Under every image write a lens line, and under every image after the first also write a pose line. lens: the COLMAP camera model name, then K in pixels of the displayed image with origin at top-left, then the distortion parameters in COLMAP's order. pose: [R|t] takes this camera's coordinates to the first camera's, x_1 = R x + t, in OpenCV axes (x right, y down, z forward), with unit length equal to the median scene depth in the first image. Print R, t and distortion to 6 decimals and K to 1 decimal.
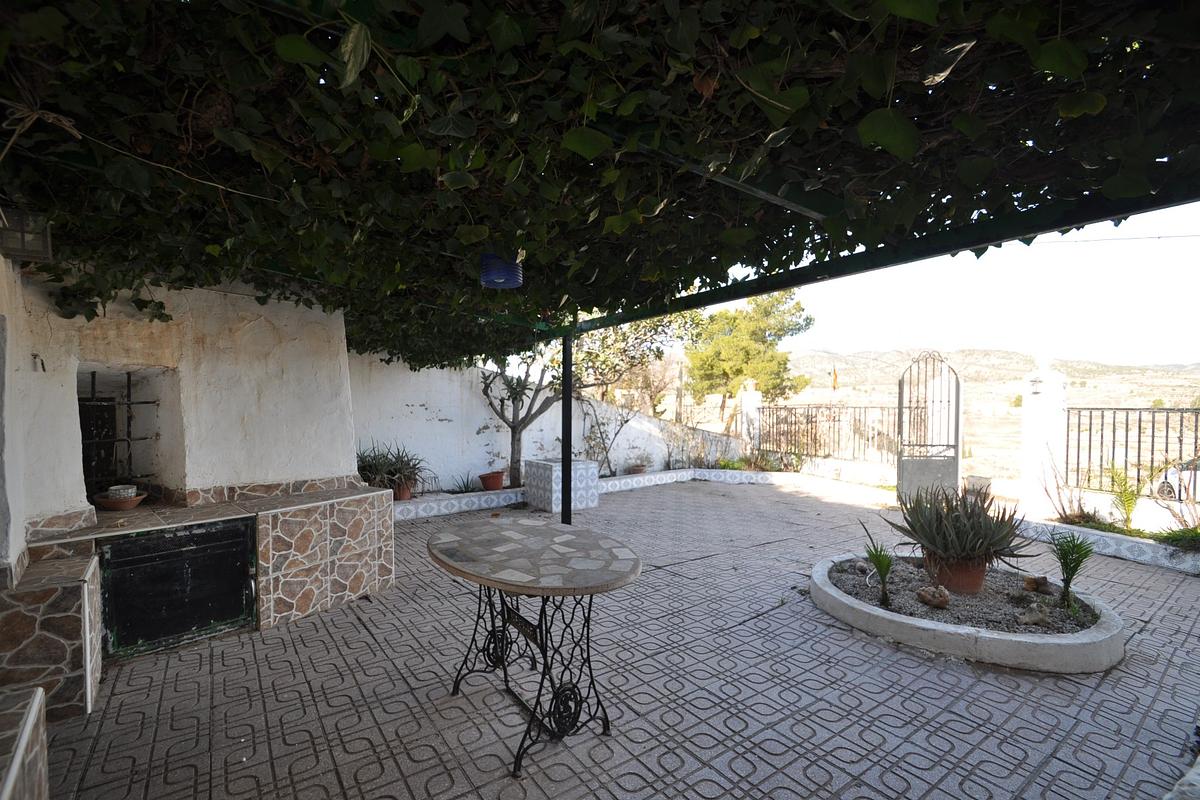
lens RADIAL K [[520.4, 0, 598.7], [0, 520.4, 414.7], [0, 0, 1]] dist [0.000078, -0.000006]
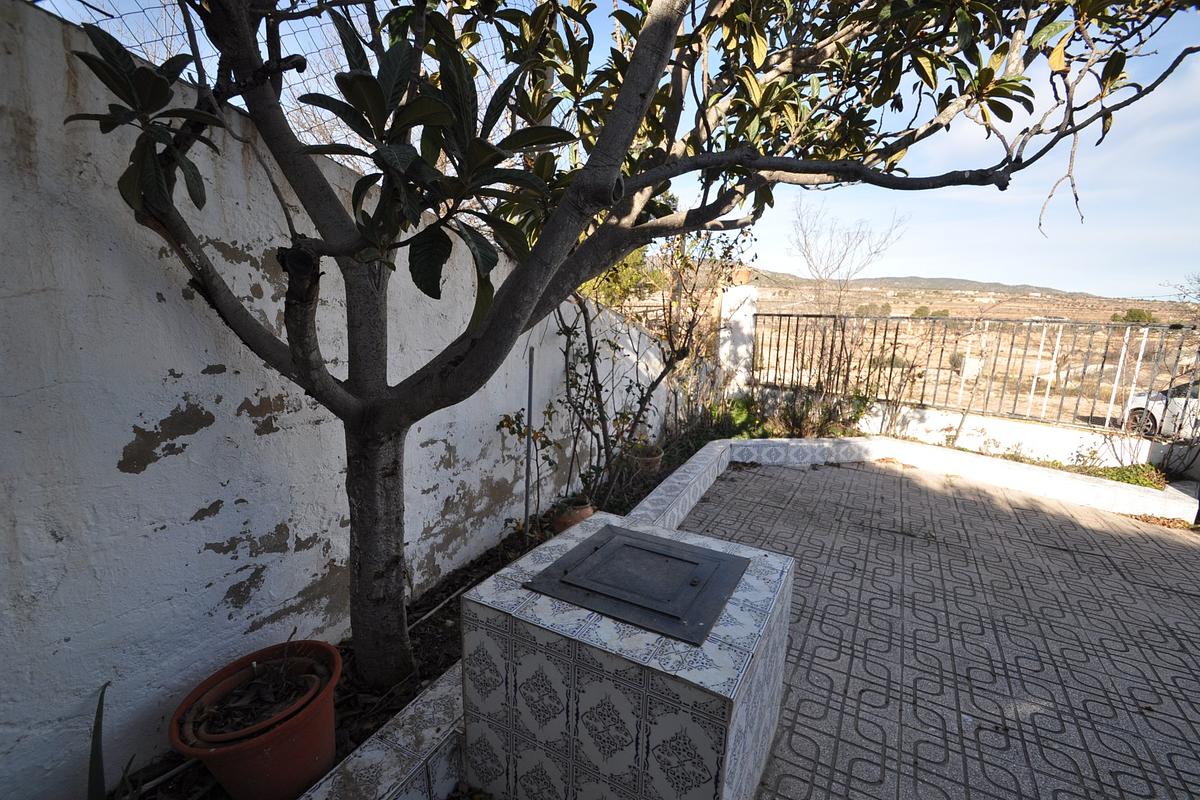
lens RADIAL K [[520.4, 0, 598.7], [0, 520.4, 414.7], [0, 0, 1]] dist [0.000078, -0.000006]
pose [[0.911173, -0.061178, 0.407457, -0.160629], [-0.018327, 0.981919, 0.188413, -0.014150], [-0.411616, -0.179144, 0.893577, 0.781295]]
